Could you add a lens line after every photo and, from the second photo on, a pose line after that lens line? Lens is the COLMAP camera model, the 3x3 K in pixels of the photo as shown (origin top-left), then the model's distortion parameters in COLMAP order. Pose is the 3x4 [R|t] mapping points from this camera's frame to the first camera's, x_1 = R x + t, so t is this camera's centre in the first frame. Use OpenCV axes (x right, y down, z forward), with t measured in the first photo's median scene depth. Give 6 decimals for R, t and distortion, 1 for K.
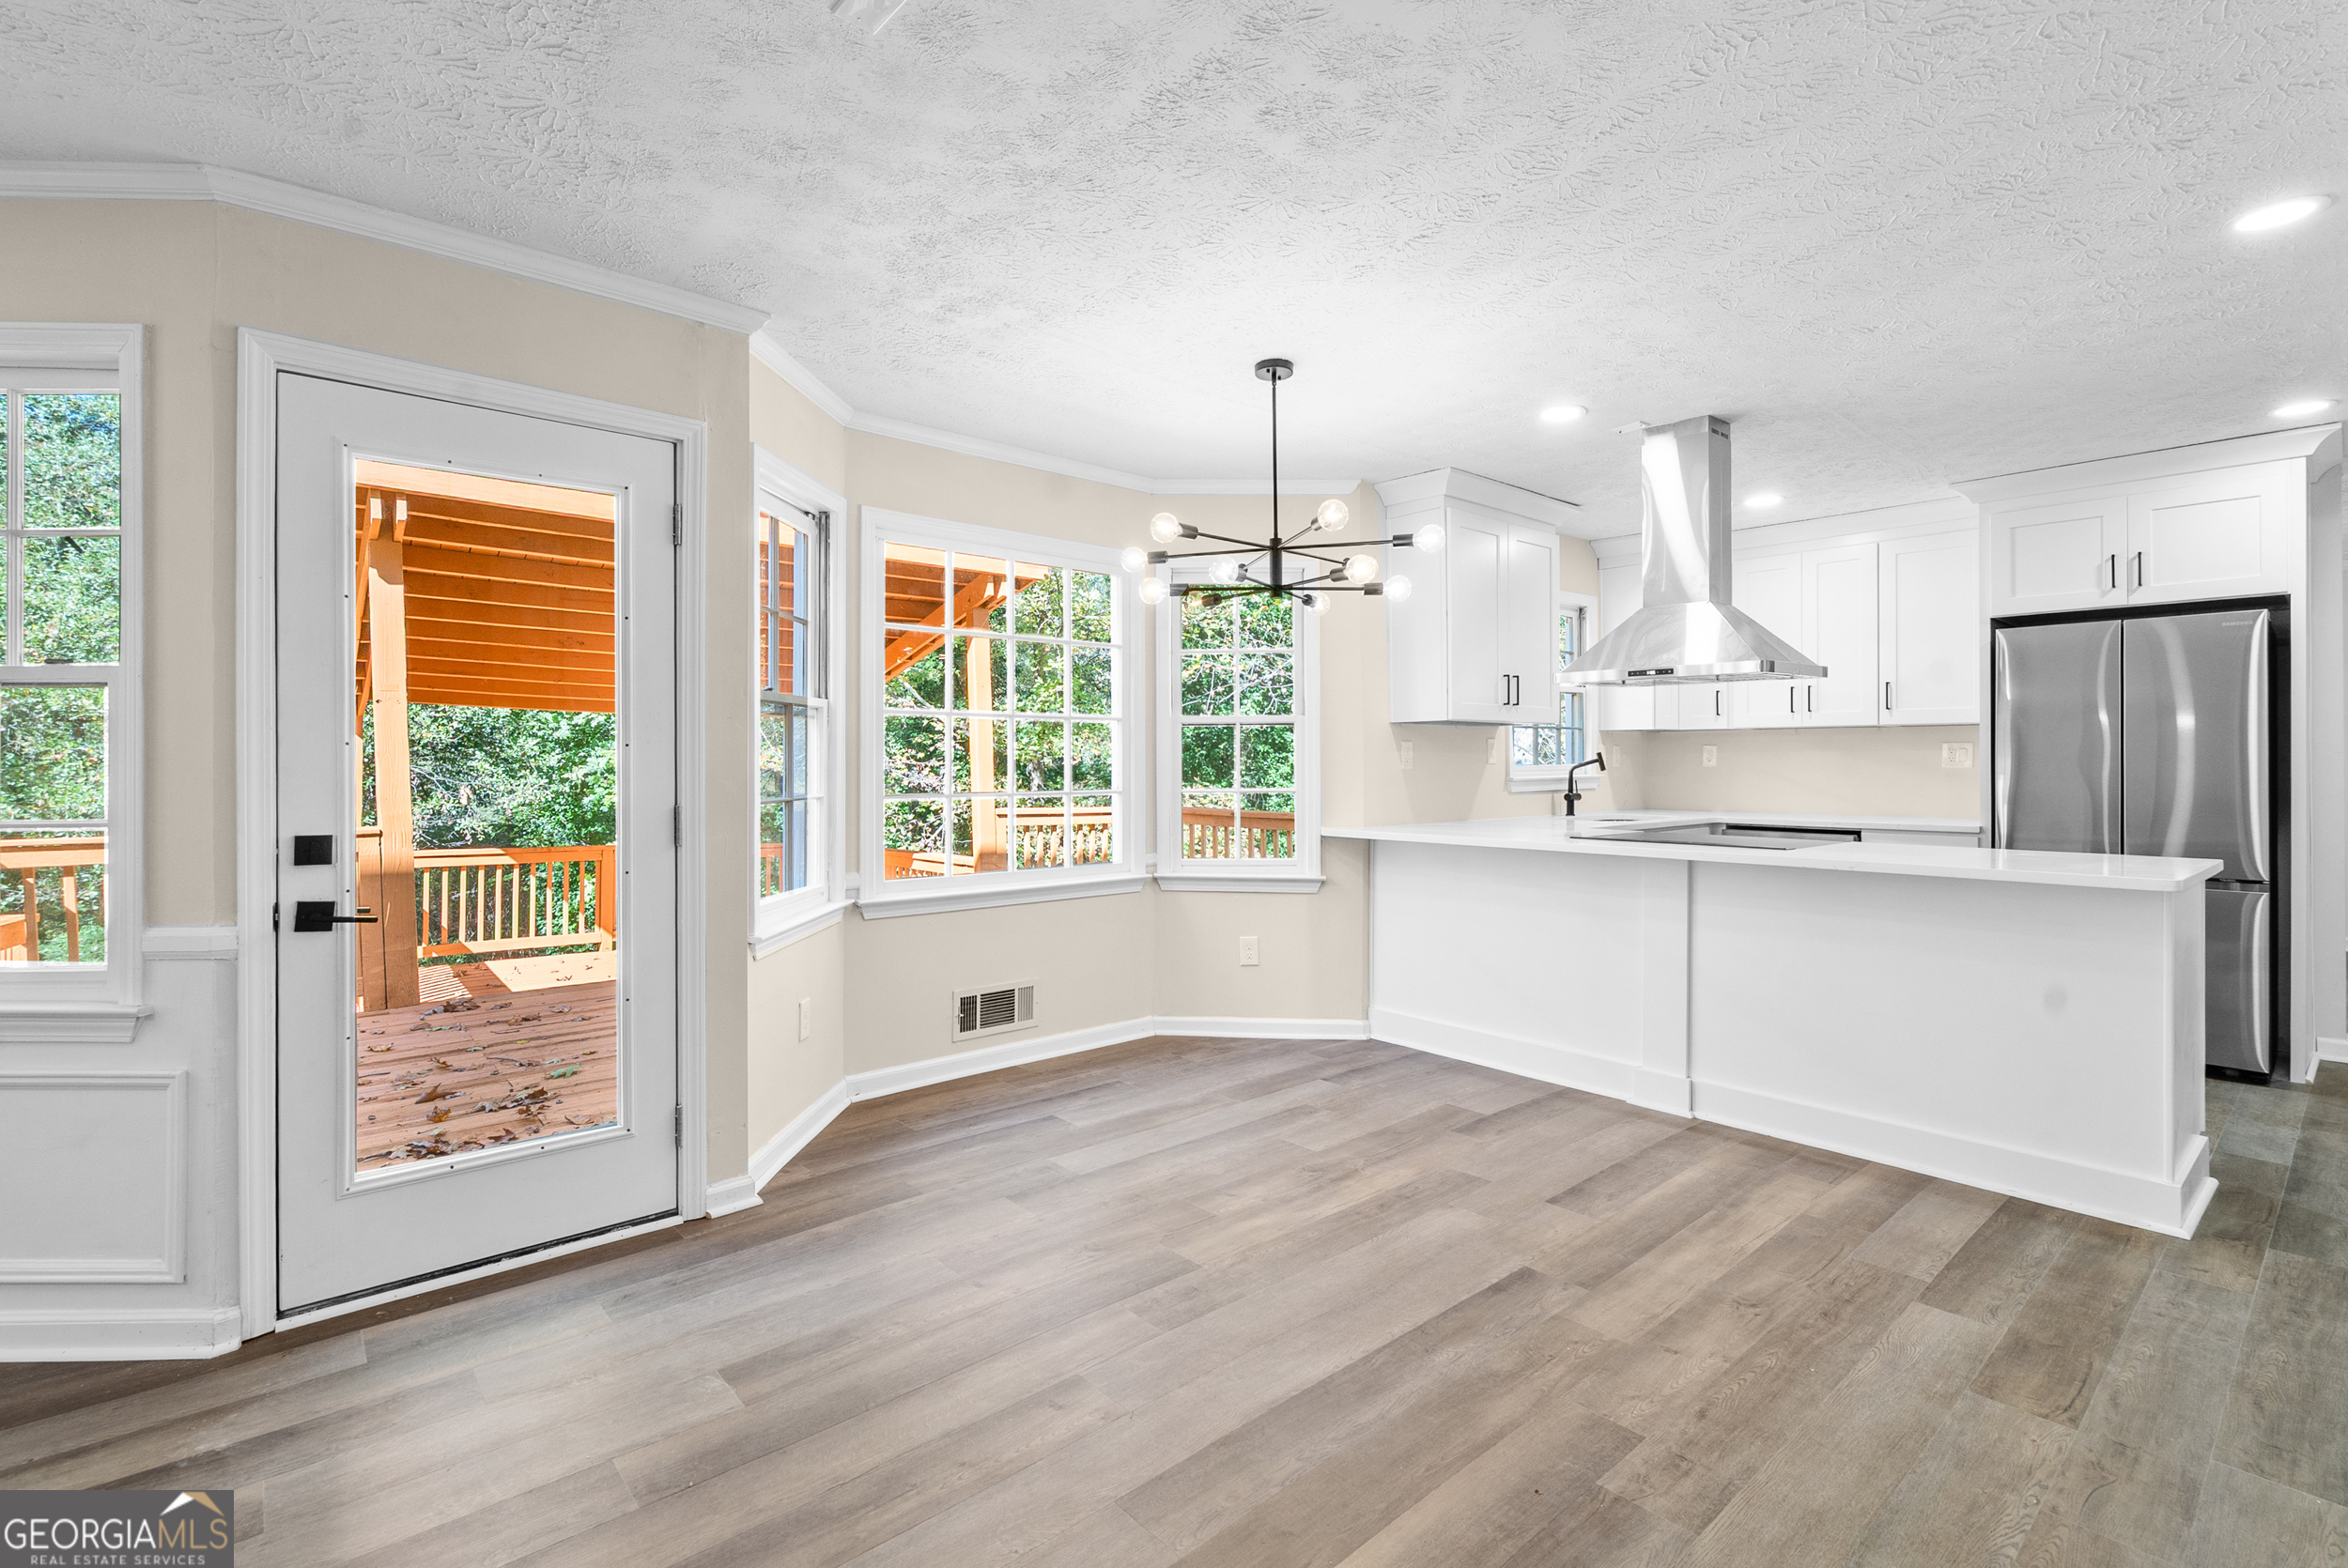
lens RADIAL K [[1063.3, 0, 1169.3], [0, 1063.3, 770.0], [0, 0, 1]] dist [-0.013233, 0.001402]
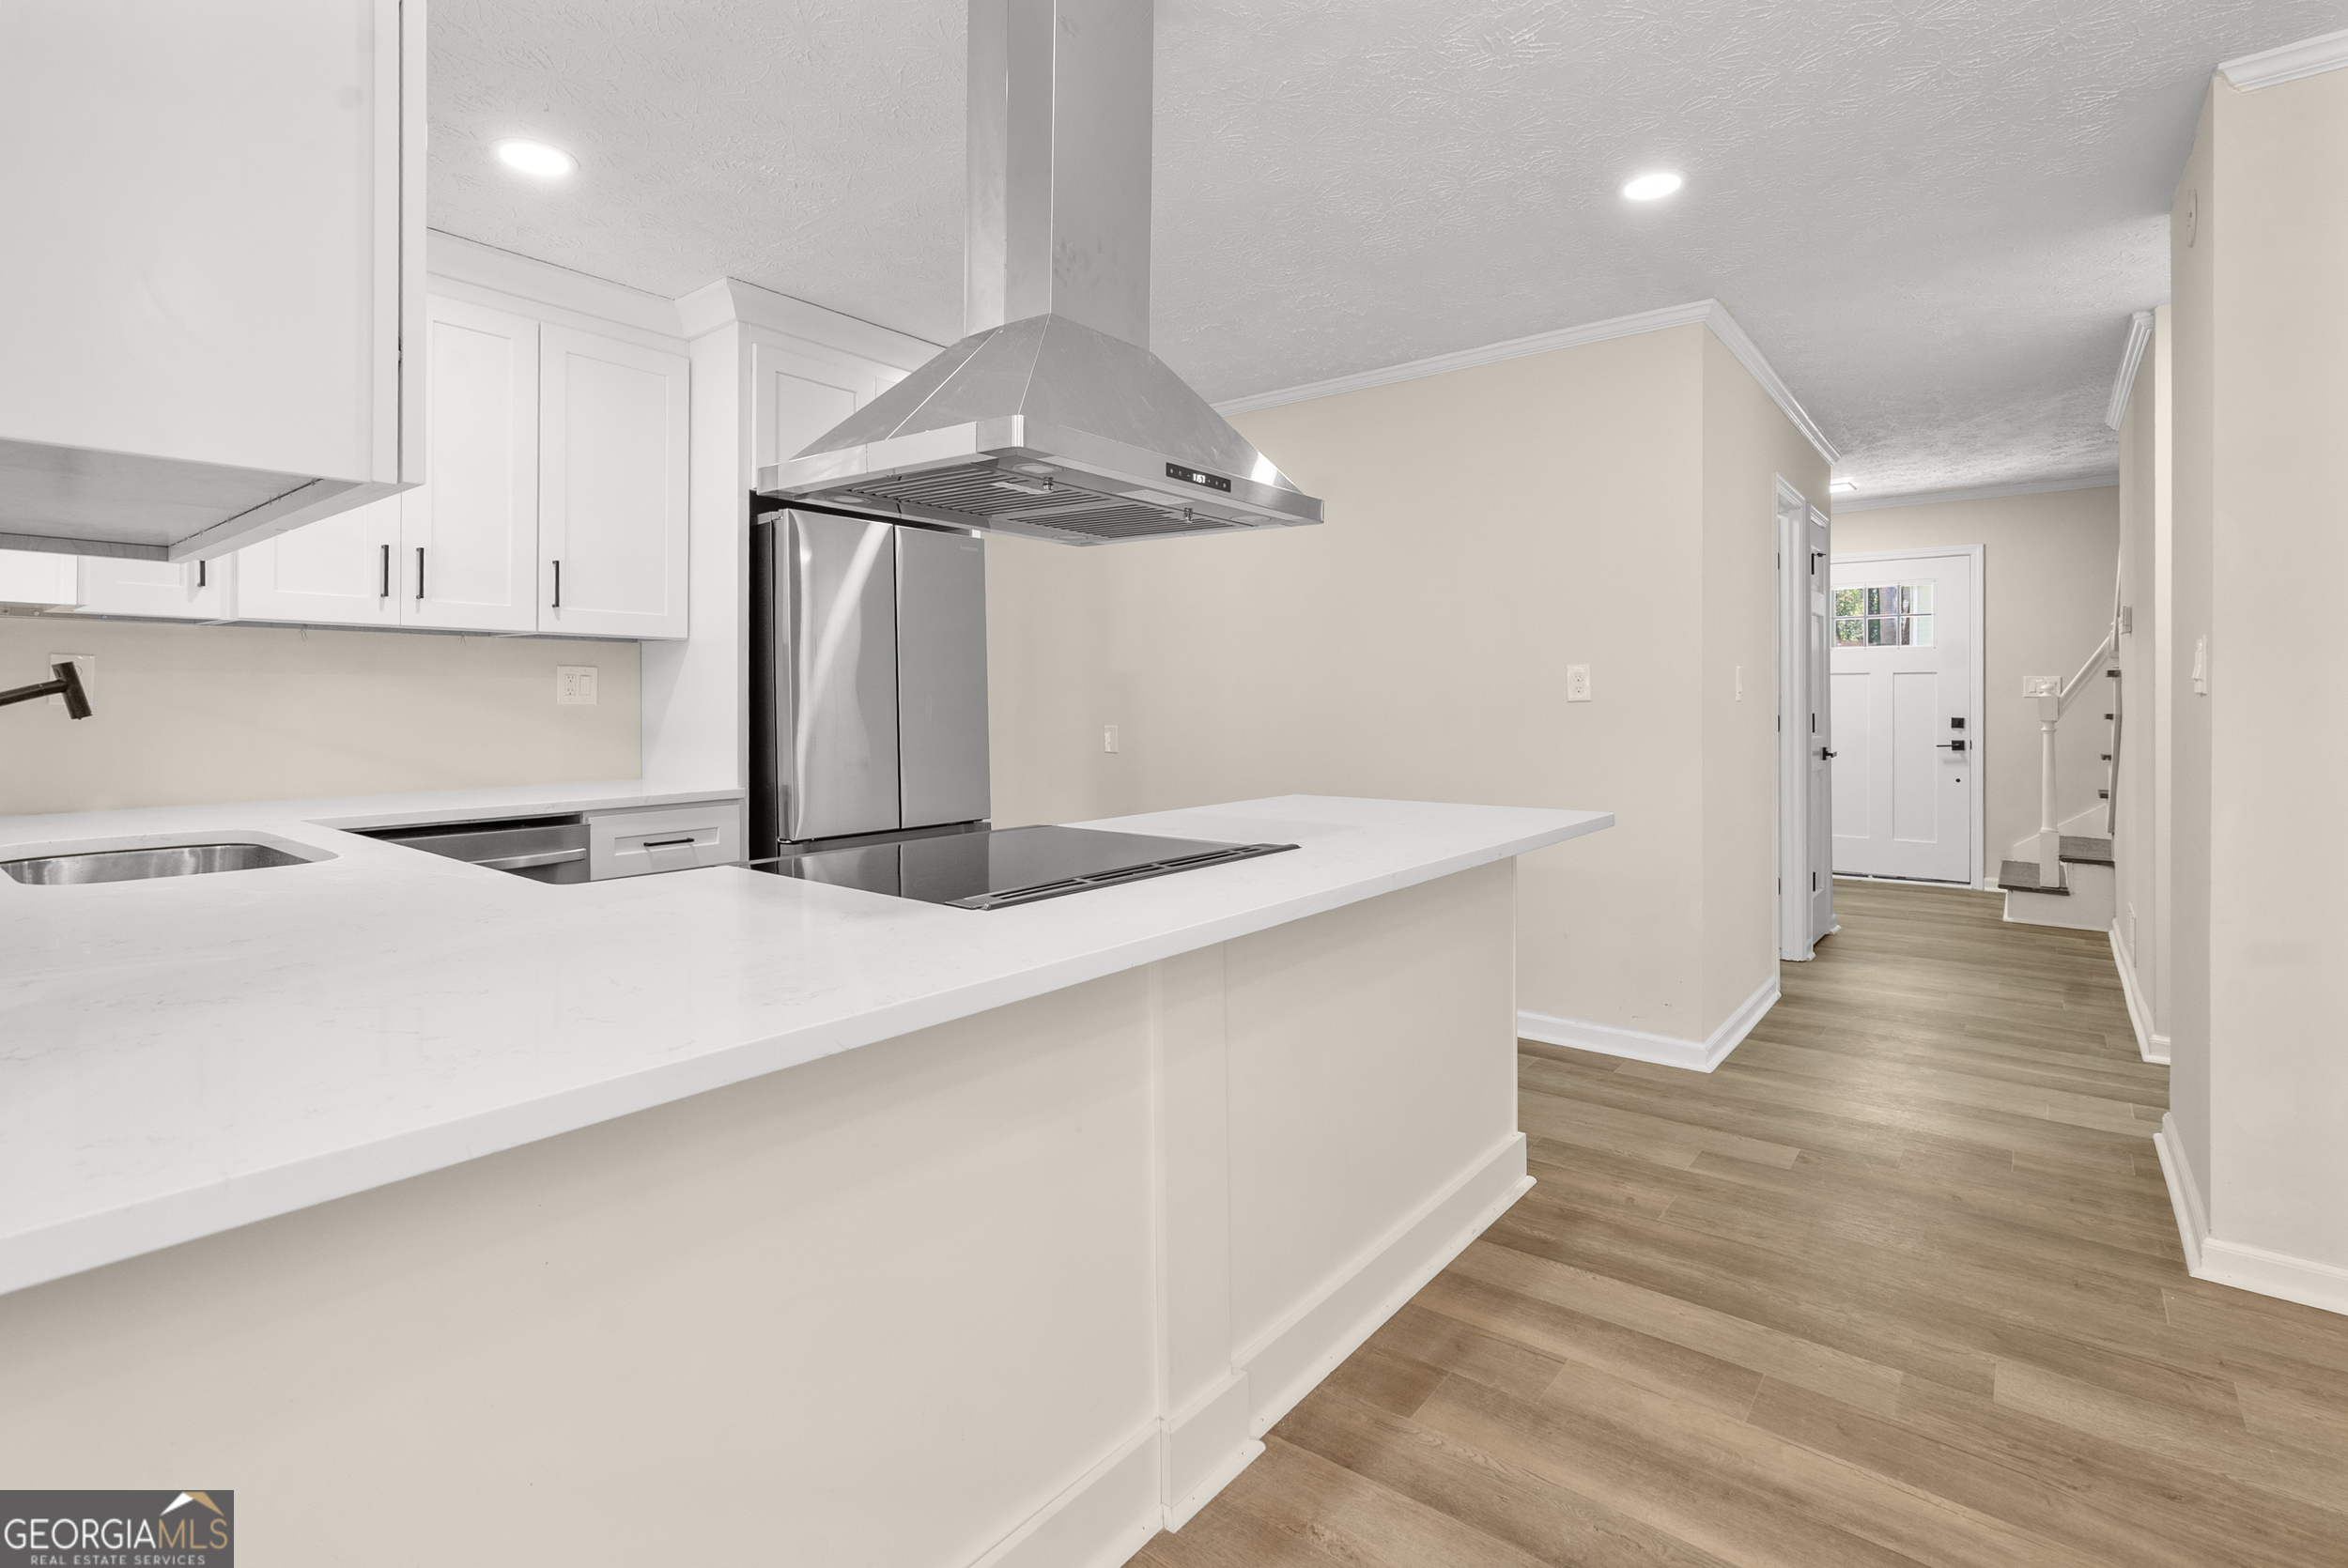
lens RADIAL K [[1063.3, 0, 1182.2], [0, 1063.3, 709.7], [0, 0, 1]] dist [-0.013233, 0.001402]
pose [[-0.166281, -0.011966, 0.986006, 0.044825], [0.002144, 0.999920, 0.012497, -0.009532], [-0.986076, 0.004192, -0.166242, 1.382328]]
